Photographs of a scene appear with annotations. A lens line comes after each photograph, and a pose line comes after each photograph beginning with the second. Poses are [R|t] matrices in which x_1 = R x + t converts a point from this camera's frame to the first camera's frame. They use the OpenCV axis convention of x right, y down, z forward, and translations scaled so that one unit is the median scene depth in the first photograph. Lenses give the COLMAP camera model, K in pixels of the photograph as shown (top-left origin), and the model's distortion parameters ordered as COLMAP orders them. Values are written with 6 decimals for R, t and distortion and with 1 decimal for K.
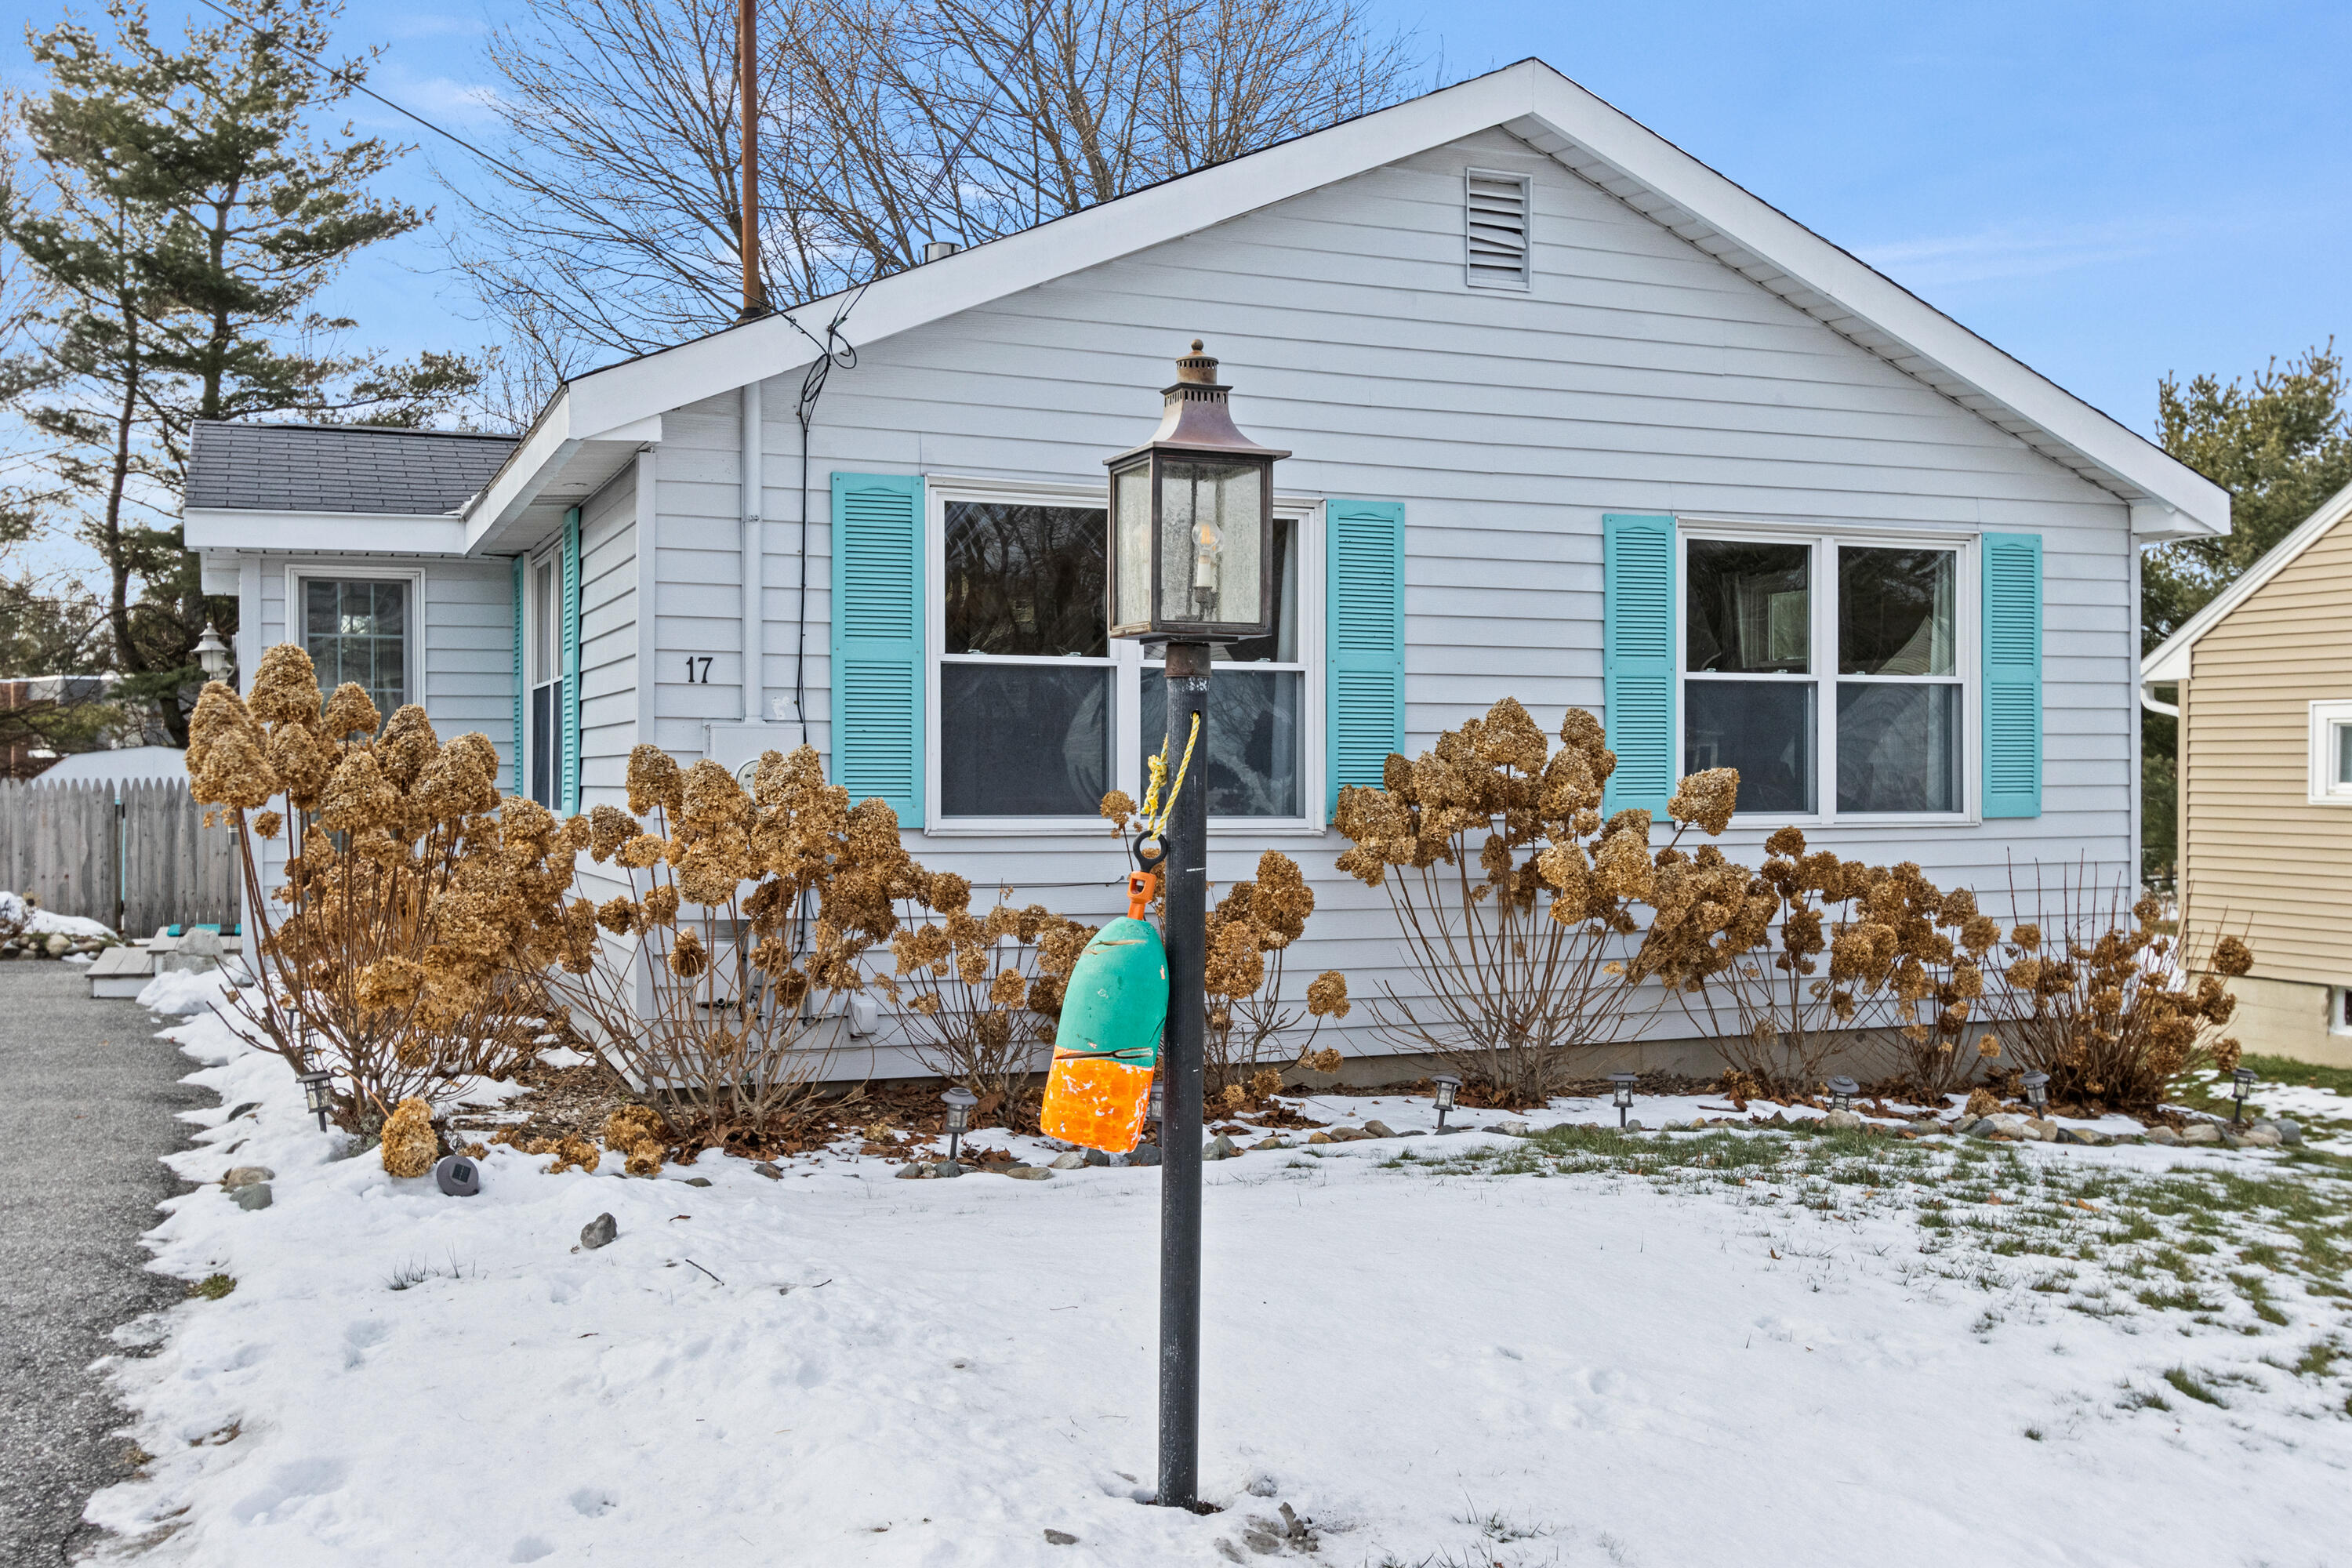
lens RADIAL K [[2197.4, 0, 1171.7], [0, 2197.4, 790.2], [0, 0, 1]] dist [0.006614, 0.000000]
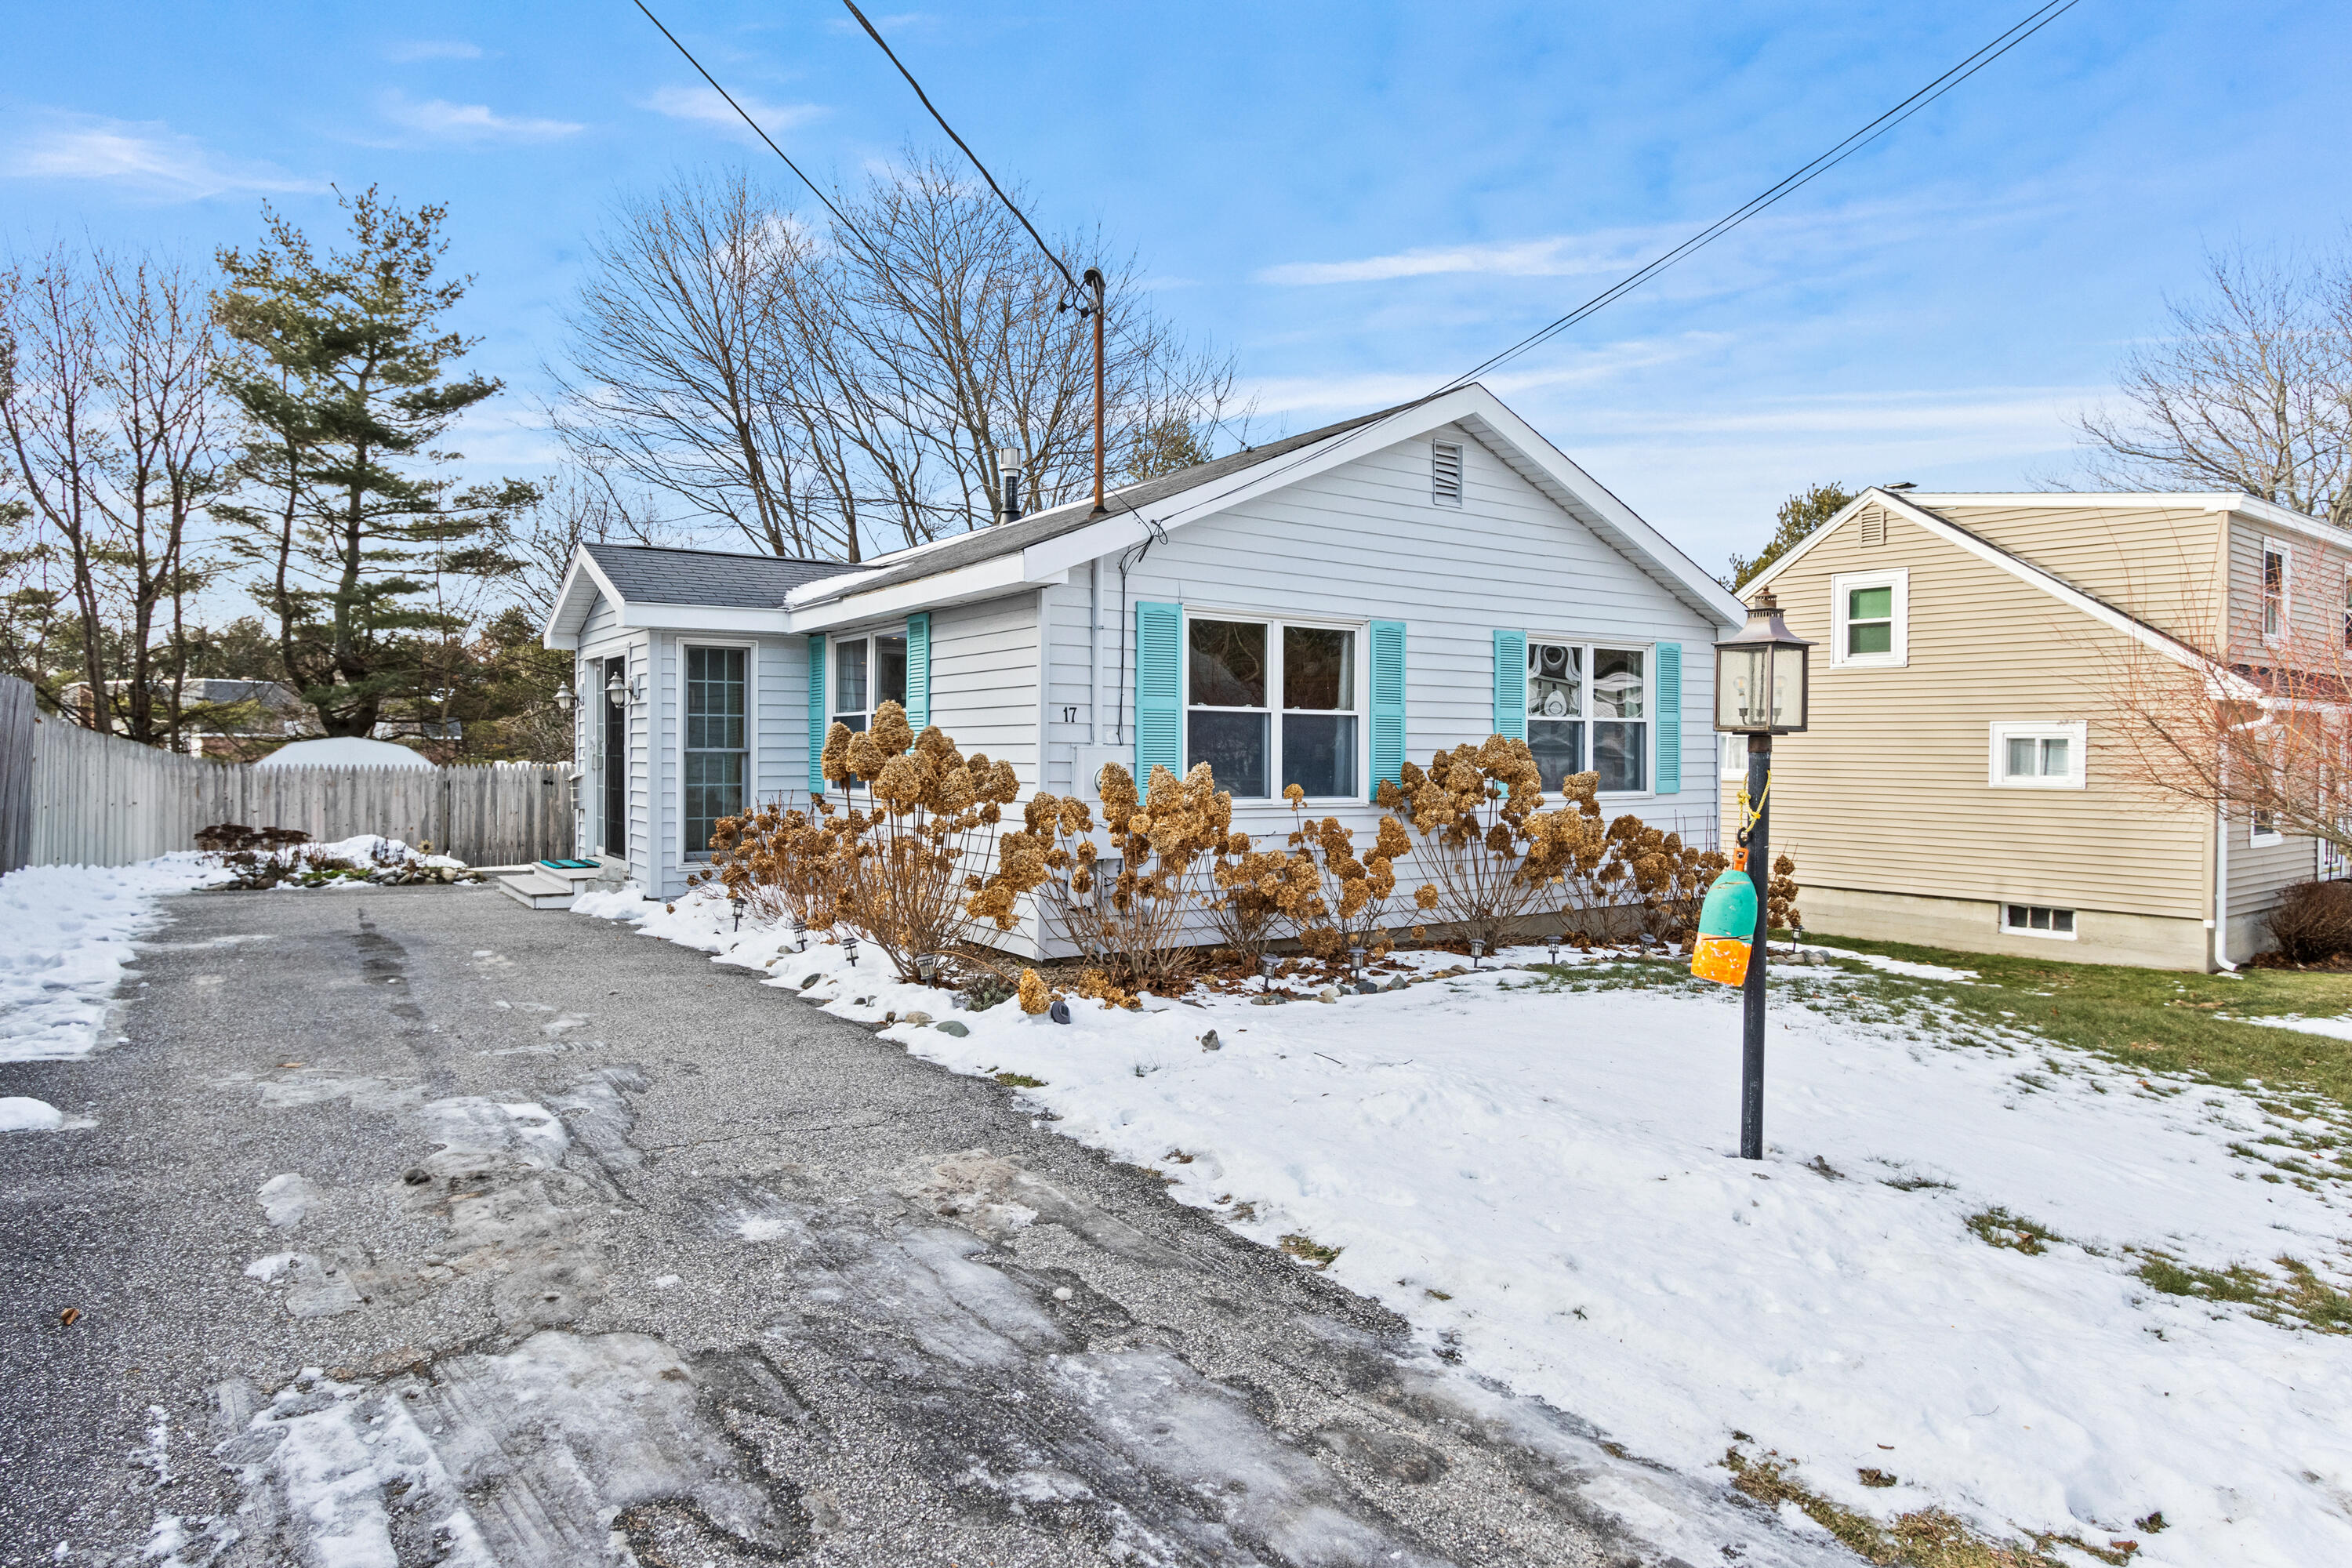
lens RADIAL K [[1332.8, 0, 1182.9], [0, 1332.8, 763.0], [0, 0, 1]] dist [0.008166, -0.004042]
pose [[0.976882, 0.002296, 0.213767, -0.301629], [-0.002720, 0.999995, 0.001688, -0.016046], [-0.213762, -0.002230, 0.976883, -0.035068]]
